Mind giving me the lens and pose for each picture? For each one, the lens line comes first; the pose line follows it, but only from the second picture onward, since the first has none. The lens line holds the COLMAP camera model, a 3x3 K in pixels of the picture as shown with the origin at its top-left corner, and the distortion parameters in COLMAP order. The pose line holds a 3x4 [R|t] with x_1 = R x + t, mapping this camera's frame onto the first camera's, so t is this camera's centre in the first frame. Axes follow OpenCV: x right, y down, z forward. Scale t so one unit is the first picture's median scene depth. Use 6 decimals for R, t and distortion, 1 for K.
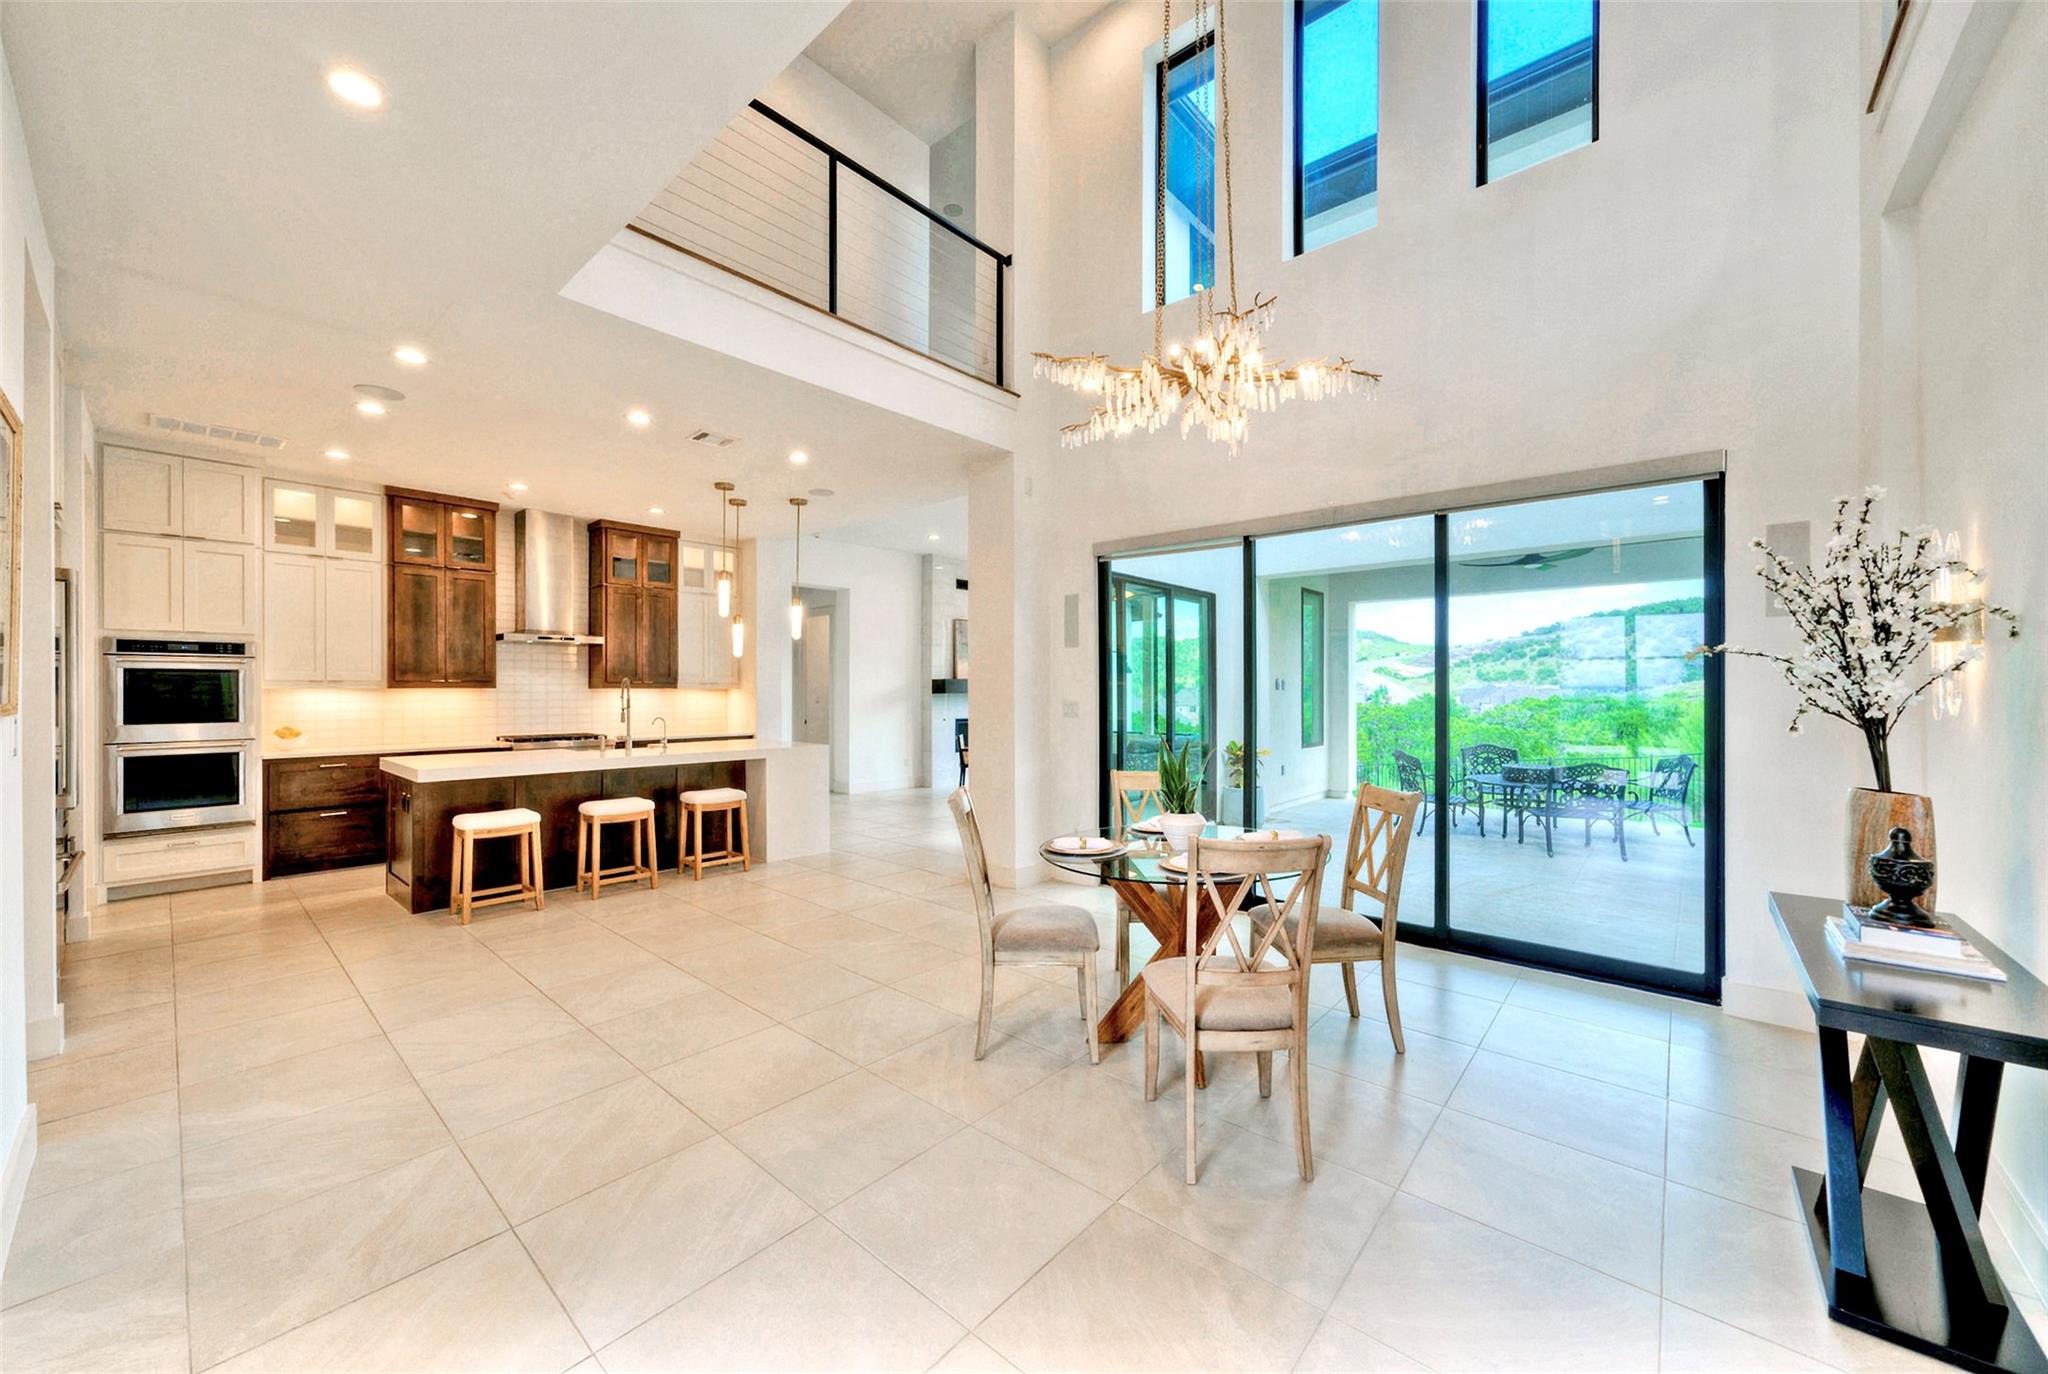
lens RADIAL K [[769.4, 0, 979.5], [0, 769.4, 694.5], [0, 0, 1]] dist [0.000683, 0.000236]
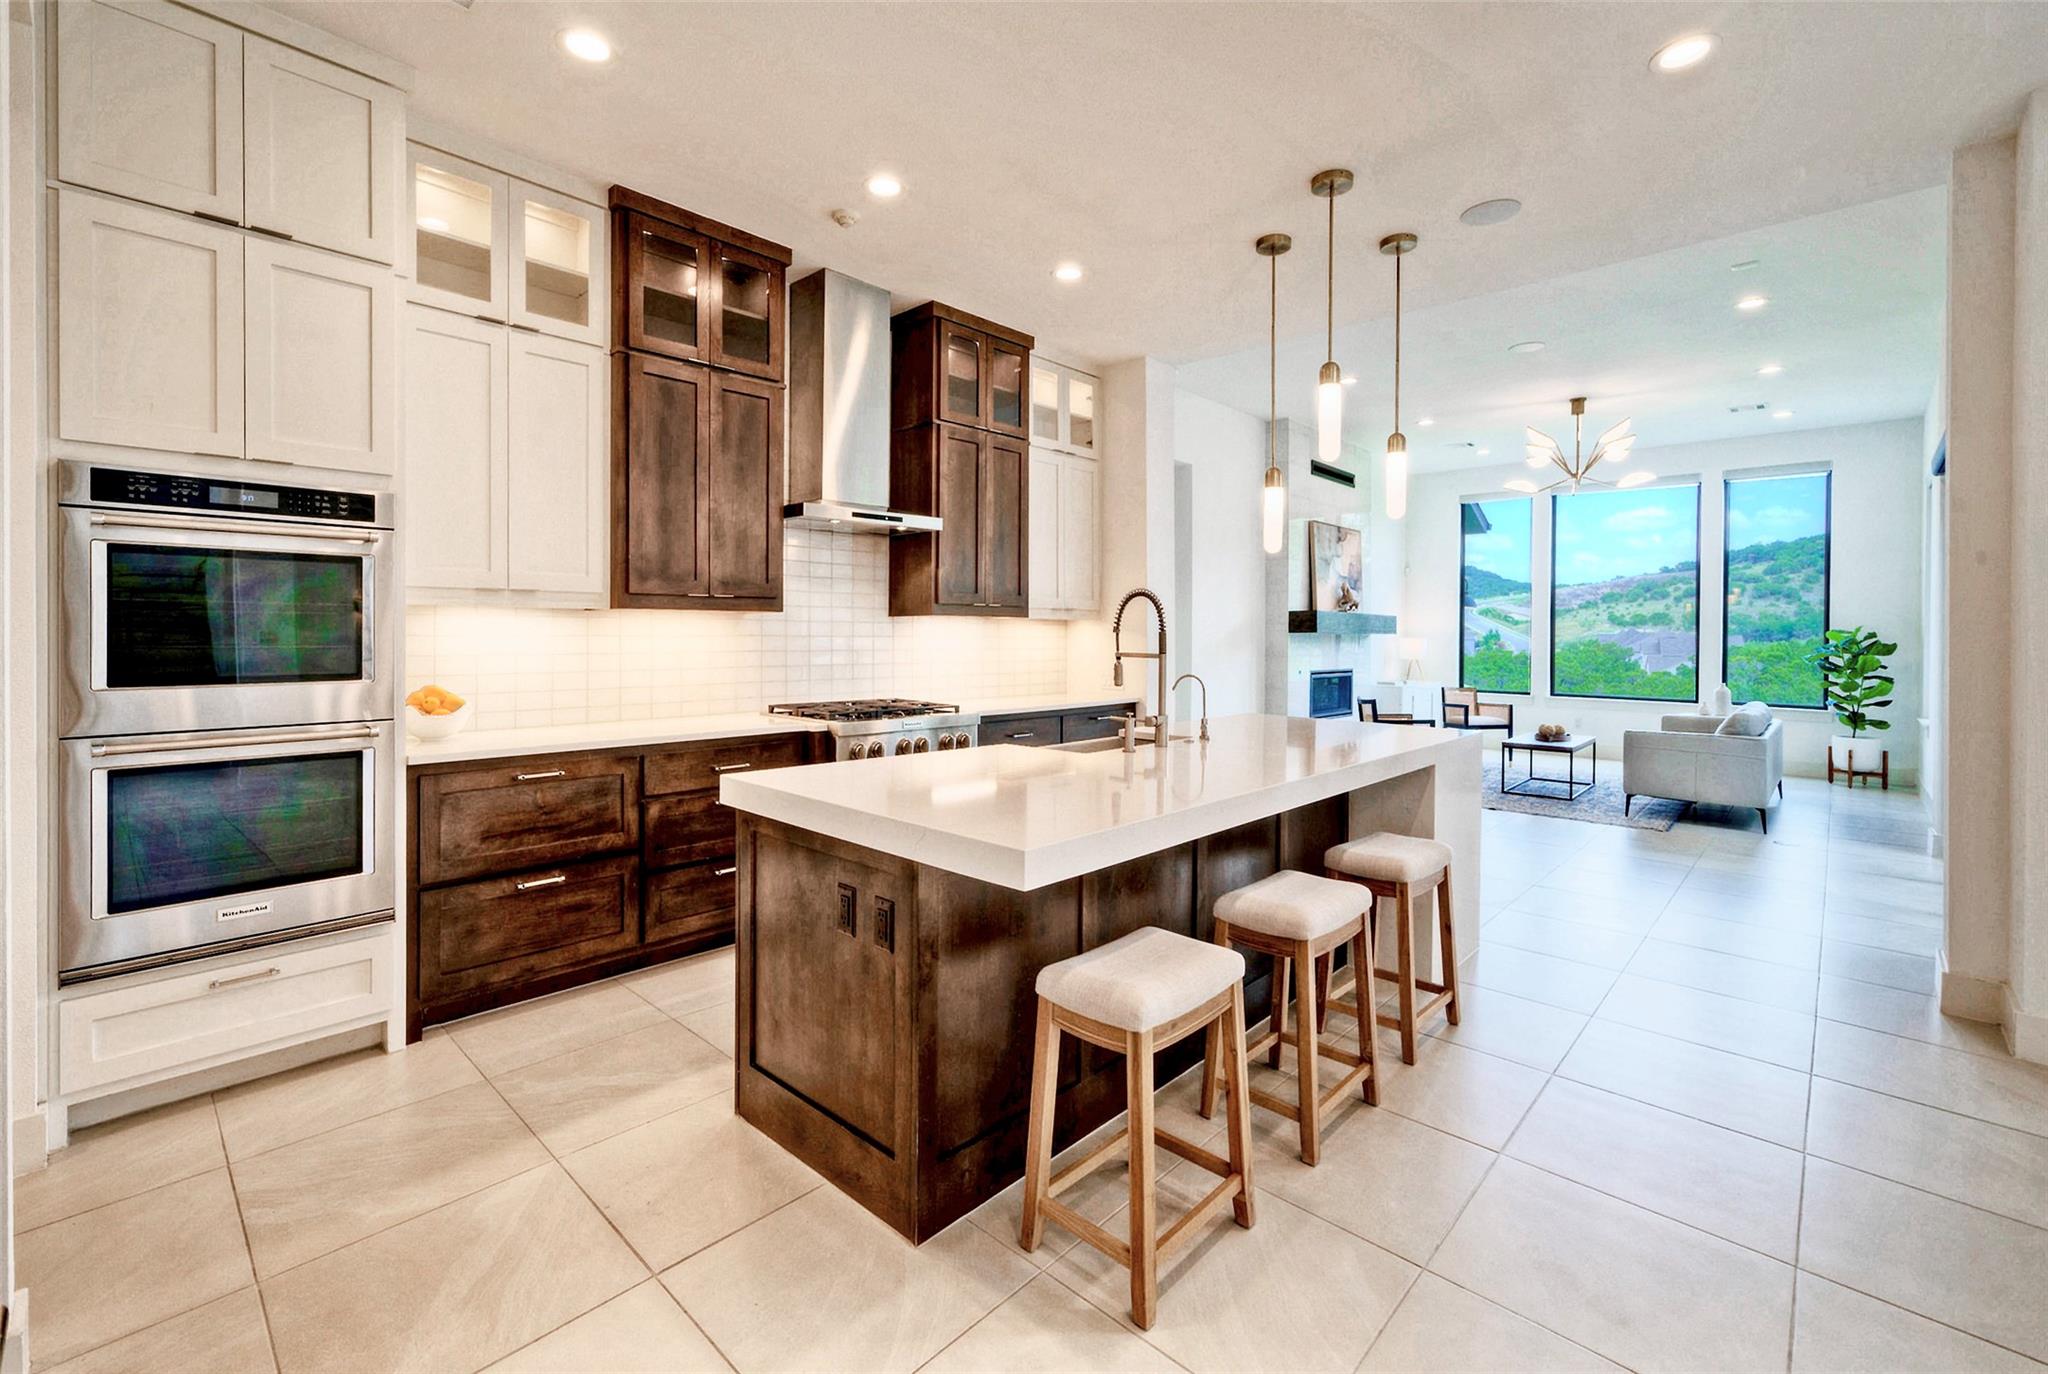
lens RADIAL K [[879.3, 0, 982.0], [0, 879.3, 643.8], [0, 0, 1]] dist [-0.005201, 0.001636]
pose [[0.999452, 0.009542, -0.031703, -0.539543], [-0.009250, 0.999914, 0.009350, 0.007446], [0.031790, -0.009051, 0.999454, 0.470587]]
